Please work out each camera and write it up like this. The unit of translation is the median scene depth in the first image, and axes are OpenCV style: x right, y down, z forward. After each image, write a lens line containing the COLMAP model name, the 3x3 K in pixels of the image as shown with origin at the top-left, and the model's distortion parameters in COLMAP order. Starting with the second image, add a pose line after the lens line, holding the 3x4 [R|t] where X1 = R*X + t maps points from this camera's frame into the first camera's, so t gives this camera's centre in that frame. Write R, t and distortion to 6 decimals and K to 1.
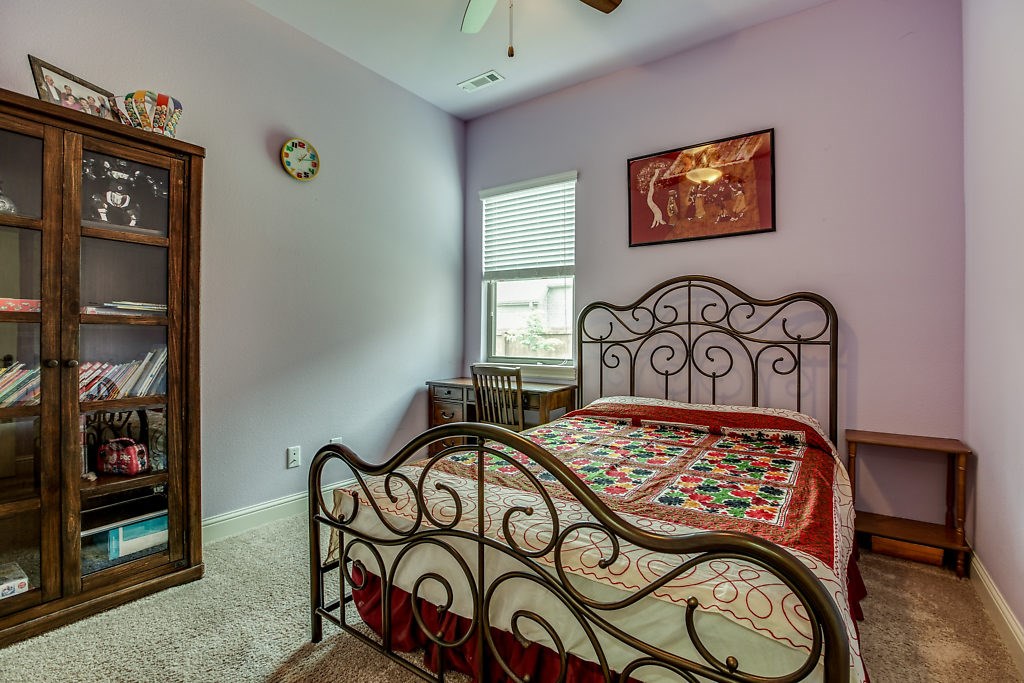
lens RADIAL K [[473.7, 0, 514.2], [0, 473.7, 337.0], [0, 0, 1]] dist [-0.005868, 0.000110]
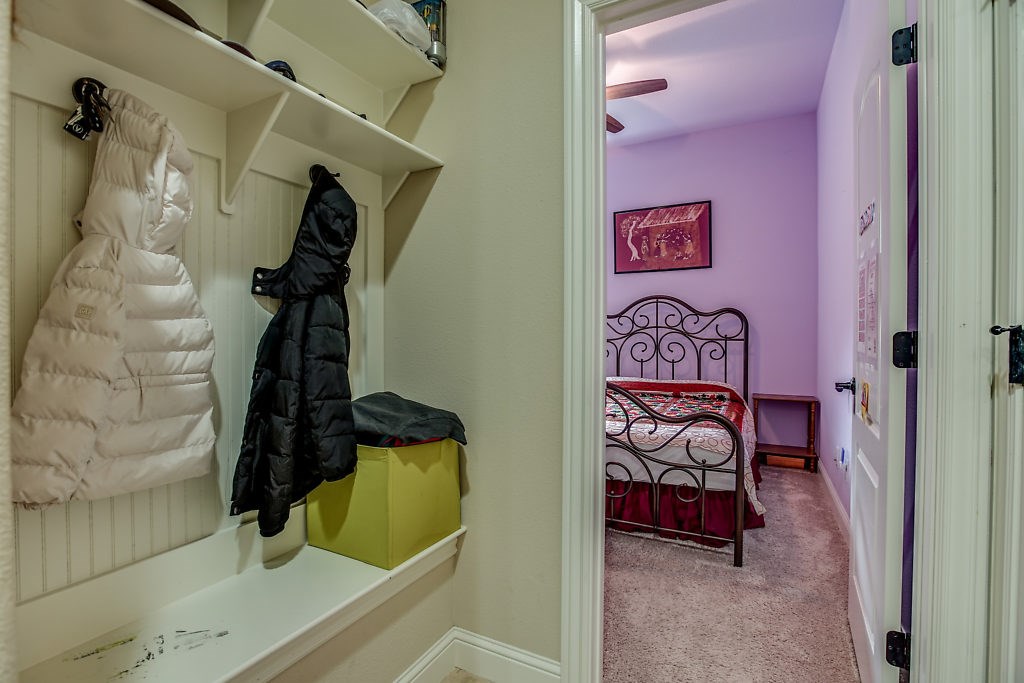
lens RADIAL K [[473.7, 0, 509.9], [0, 473.7, 344.4], [0, 0, 1]] dist [-0.005868, 0.000110]
pose [[0.992962, -0.006977, 0.118227, -0.297792], [0.004791, 0.999812, 0.018768, -0.004973], [-0.118335, -0.018070, 0.992809, -0.479521]]
